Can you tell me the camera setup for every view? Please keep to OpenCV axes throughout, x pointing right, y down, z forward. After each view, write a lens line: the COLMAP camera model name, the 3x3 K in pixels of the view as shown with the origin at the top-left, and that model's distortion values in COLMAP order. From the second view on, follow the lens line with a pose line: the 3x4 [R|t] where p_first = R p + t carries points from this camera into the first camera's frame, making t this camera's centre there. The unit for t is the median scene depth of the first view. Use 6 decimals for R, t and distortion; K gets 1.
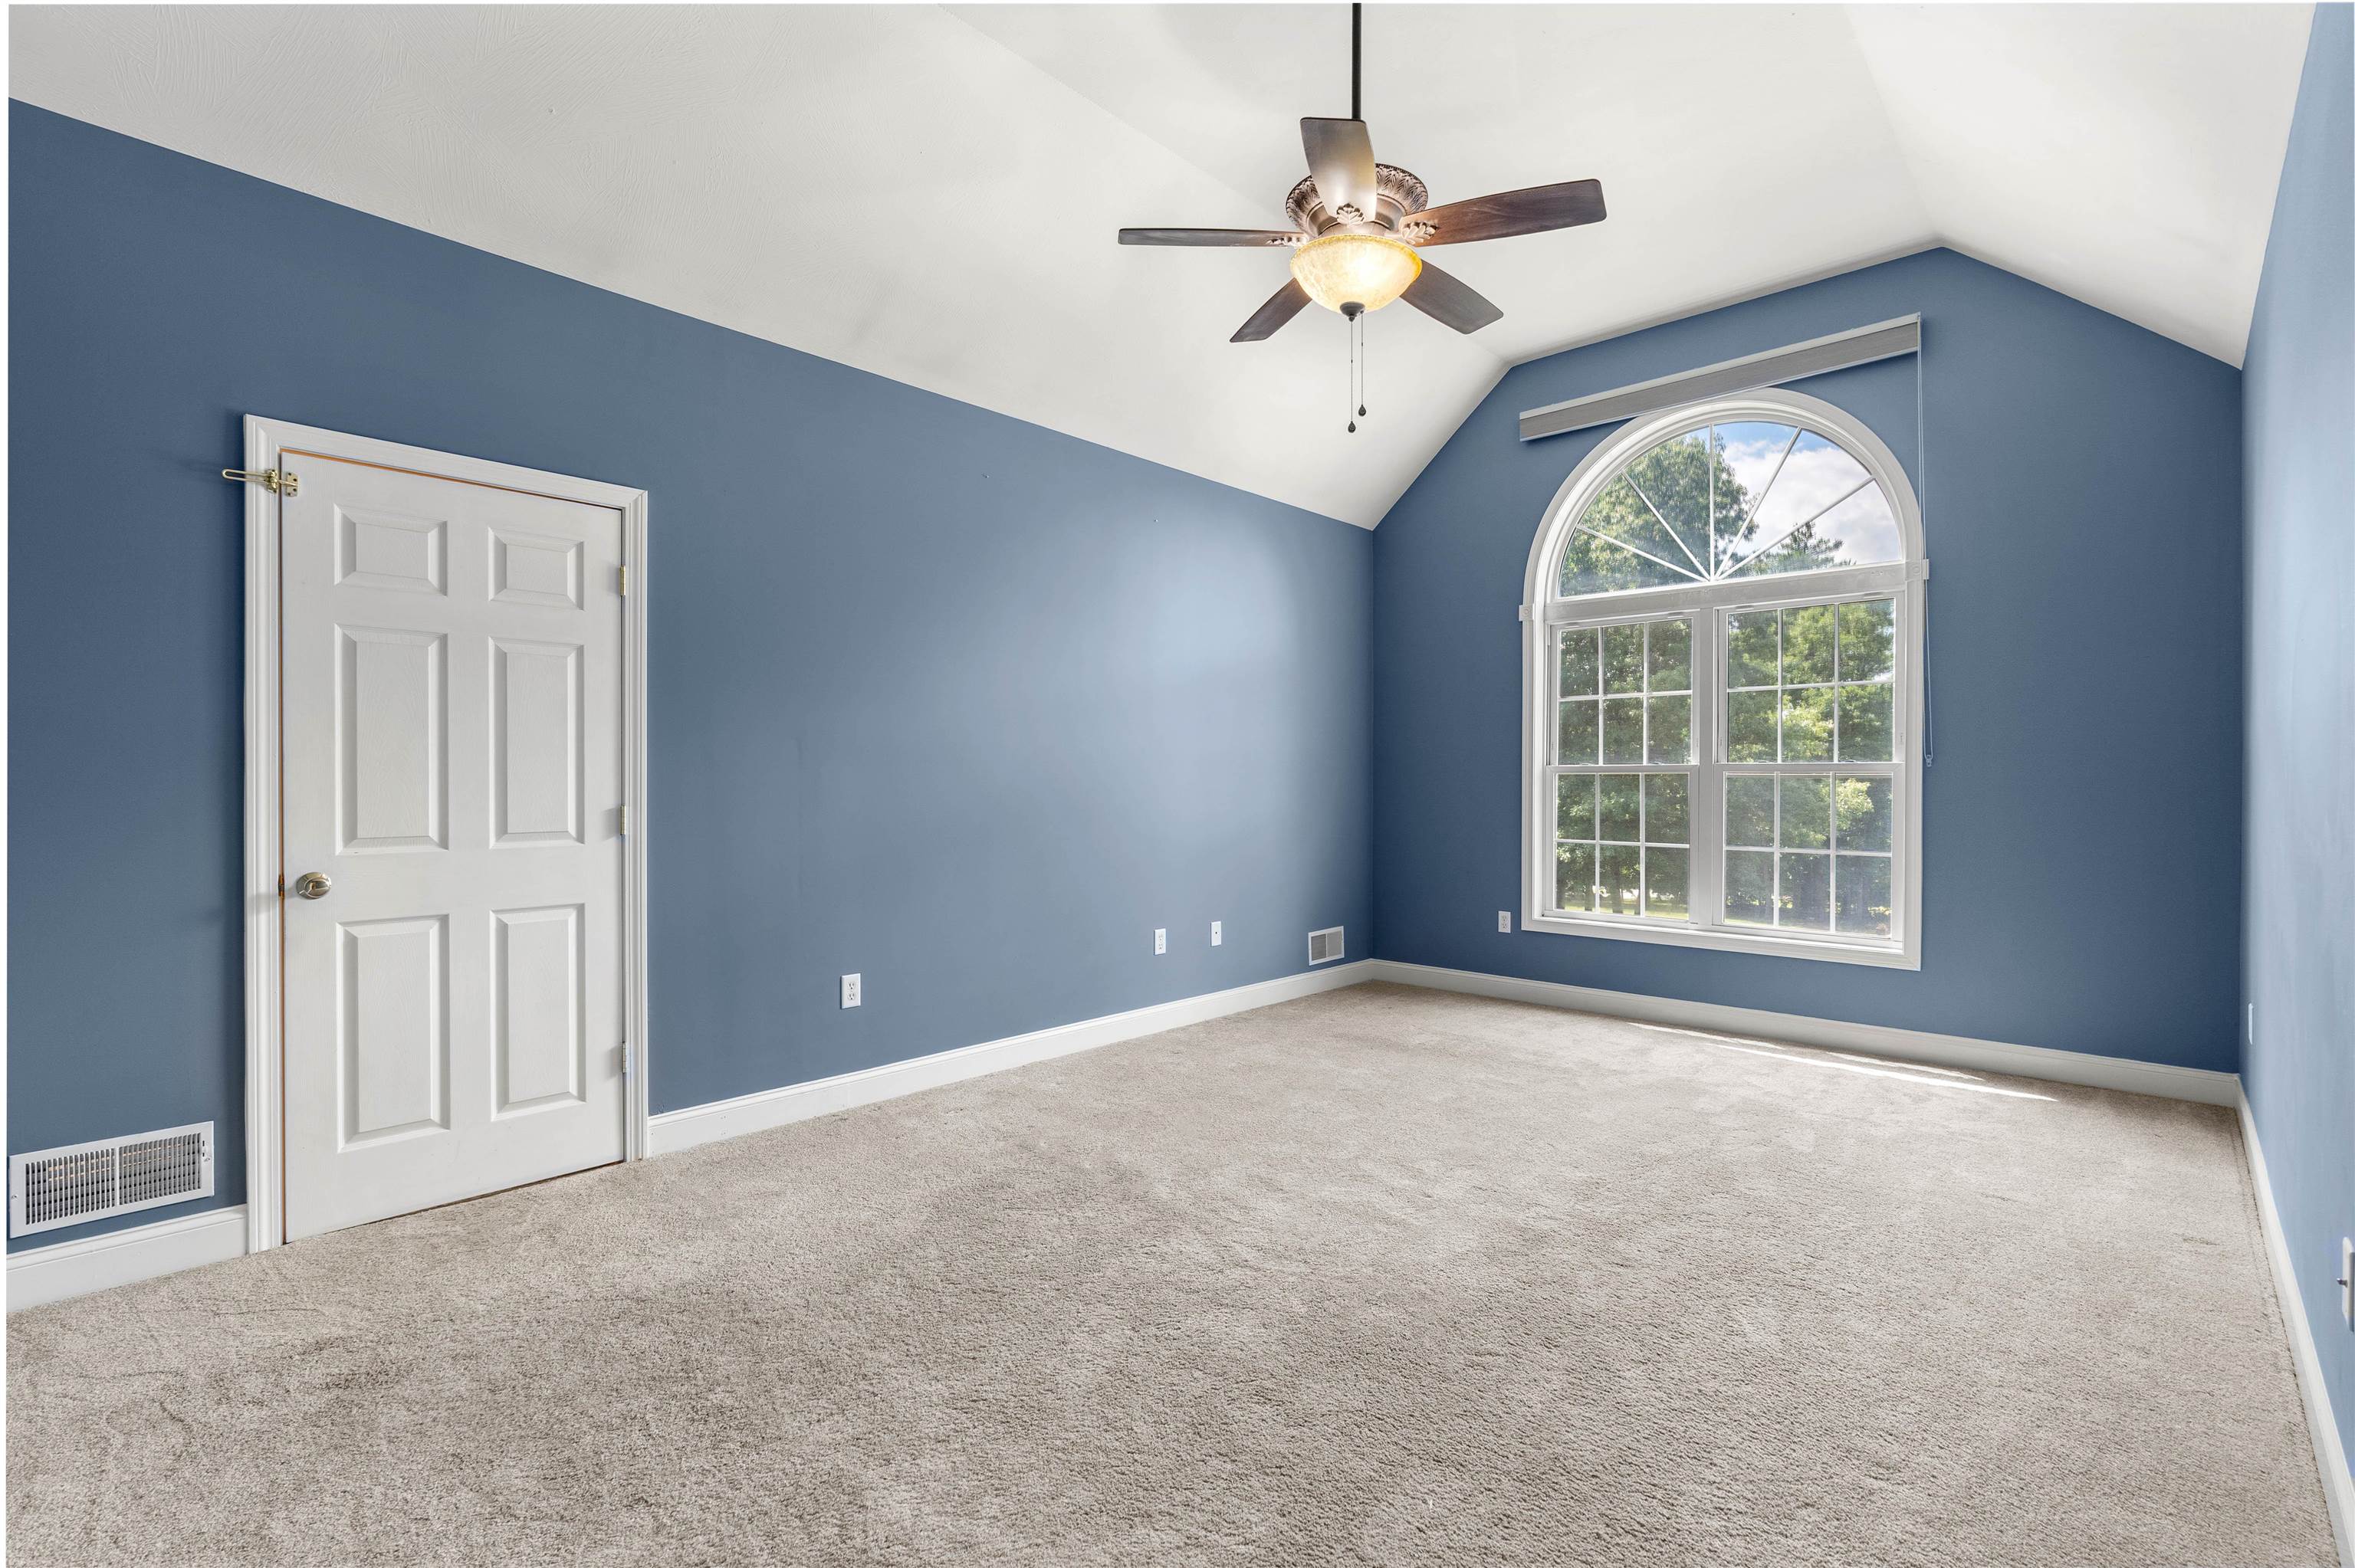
lens RADIAL K [[1053.1, 0, 1177.5], [0, 1053.1, 784.0], [0, 0, 1]] dist [-0.000512, 0.000069]
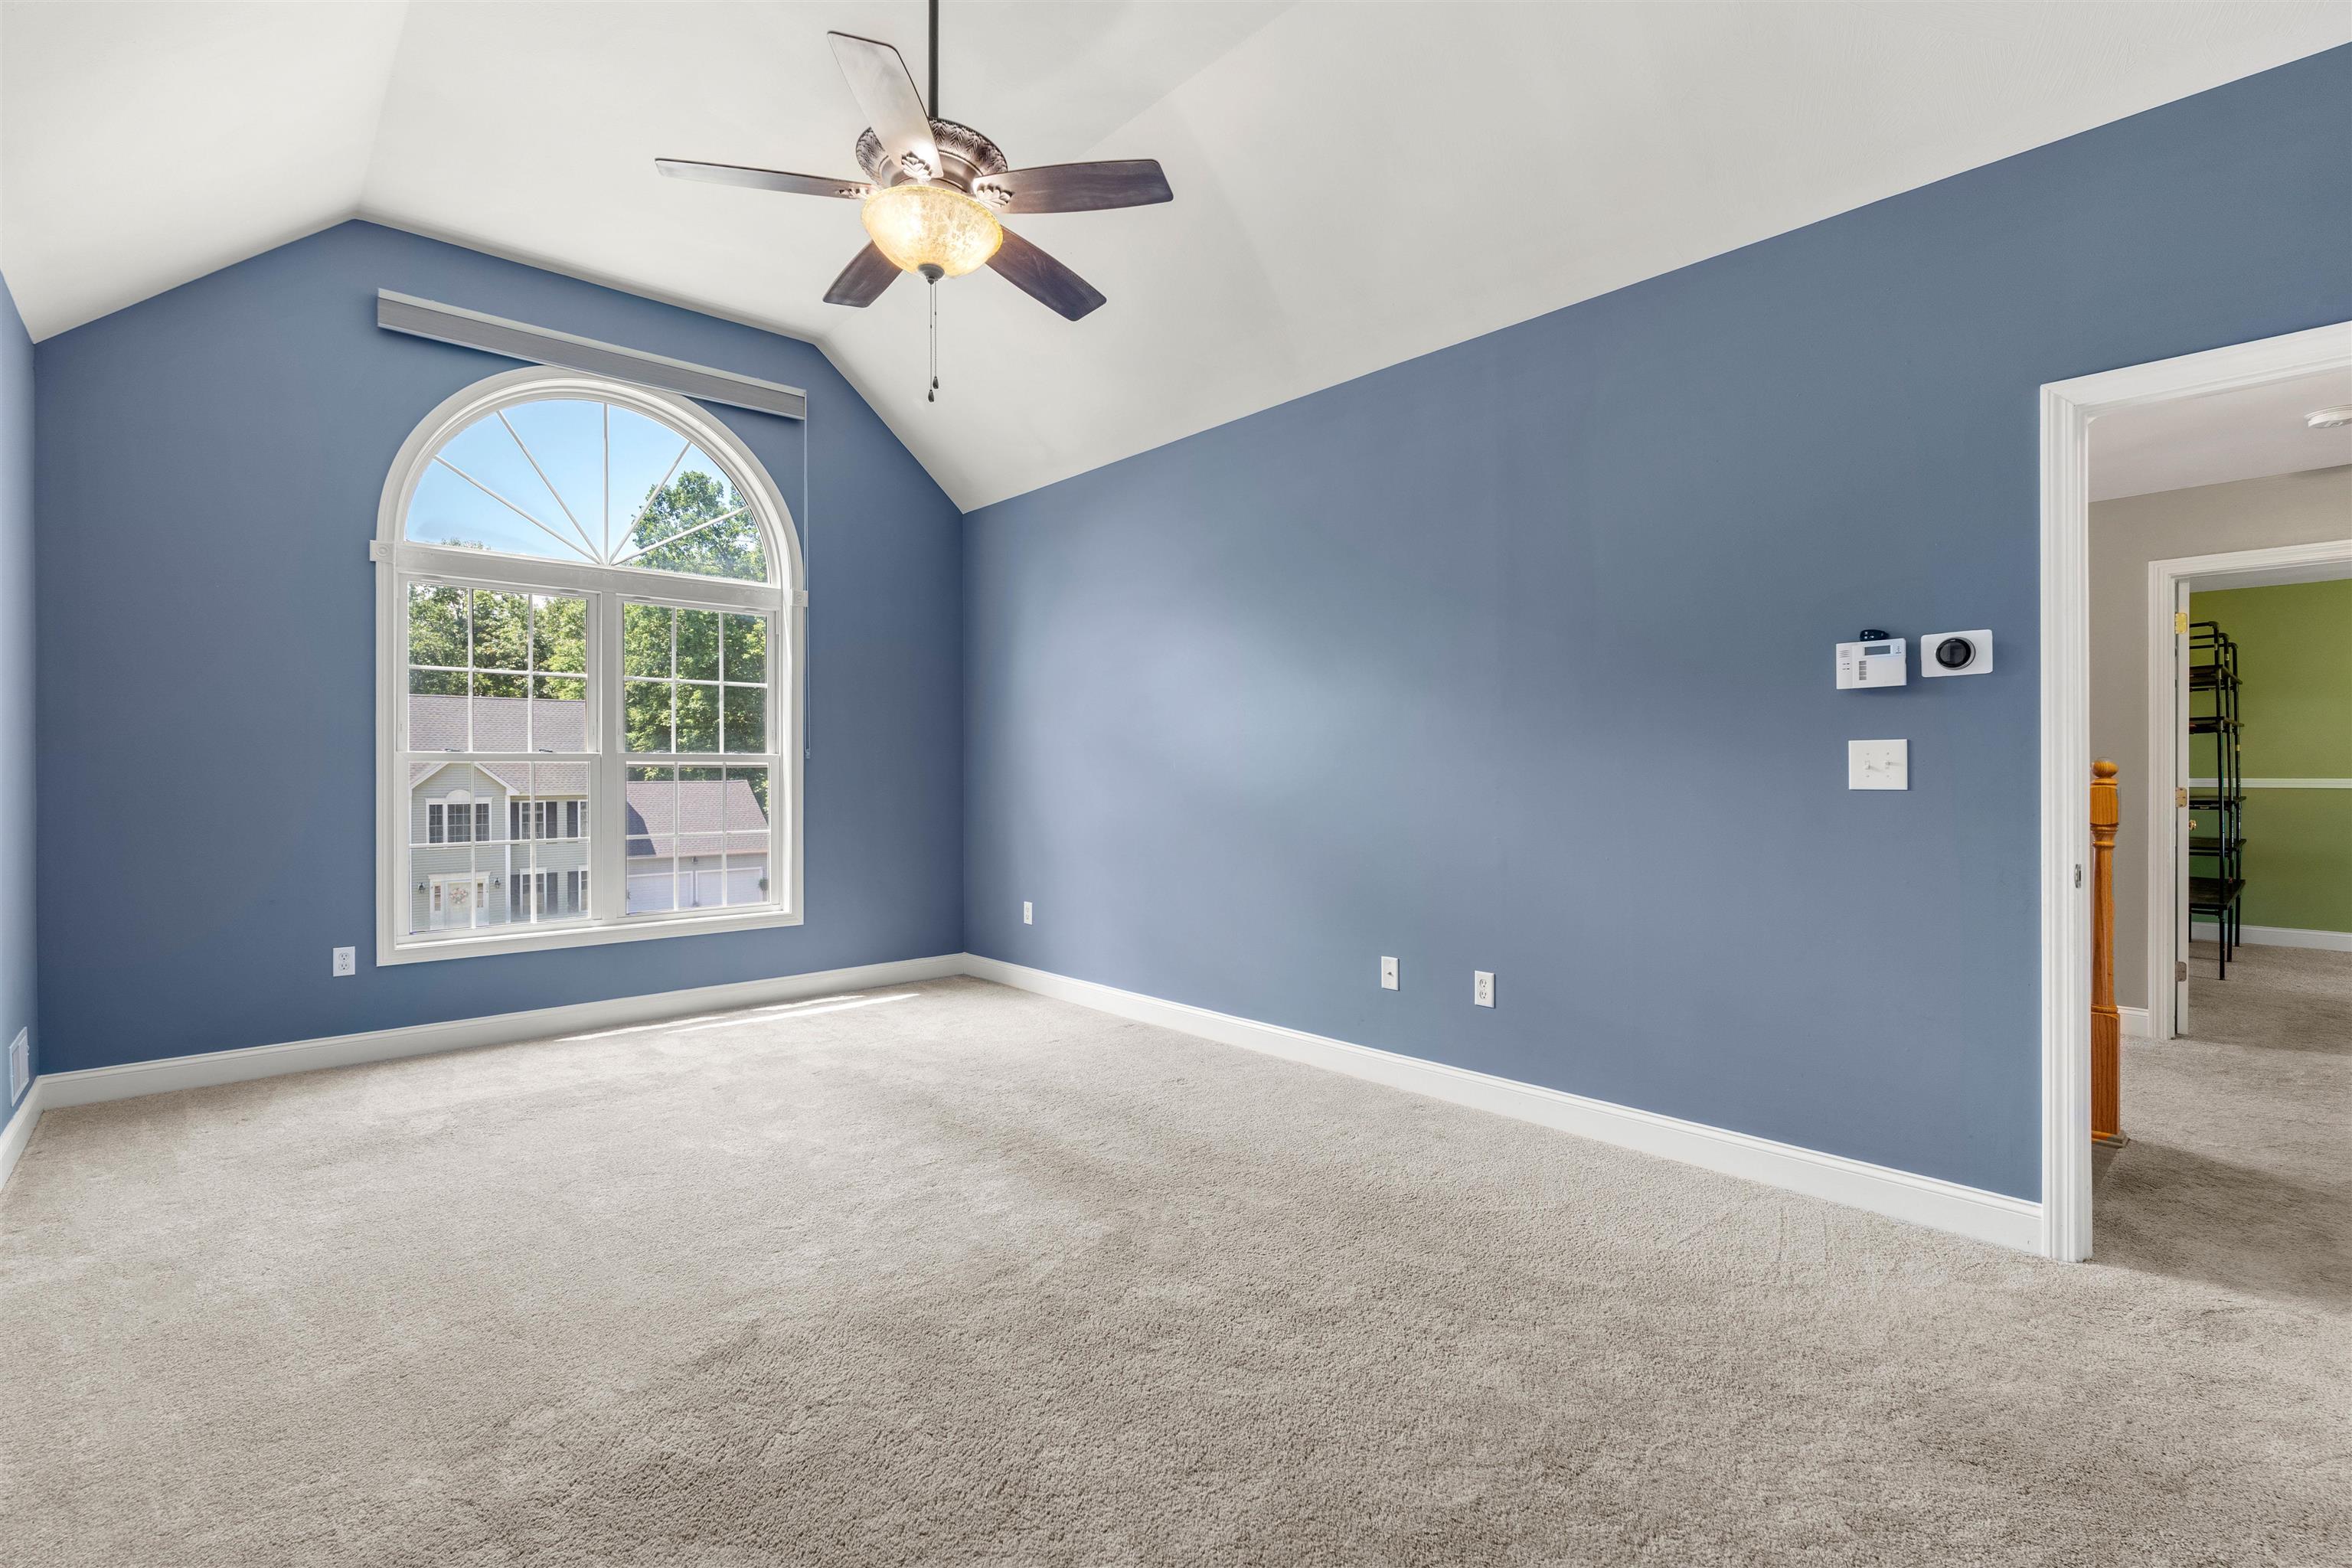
lens RADIAL K [[1067.2, 0, 1170.0], [0, 1067.2, 780.5], [0, 0, 1]] dist [0.000701, 0.000048]
pose [[0.093021, -0.012505, 0.995586, -0.479359], [0.003225, 0.999920, 0.012258, -0.004351], [-0.995659, 0.002070, 0.093053, 0.436401]]
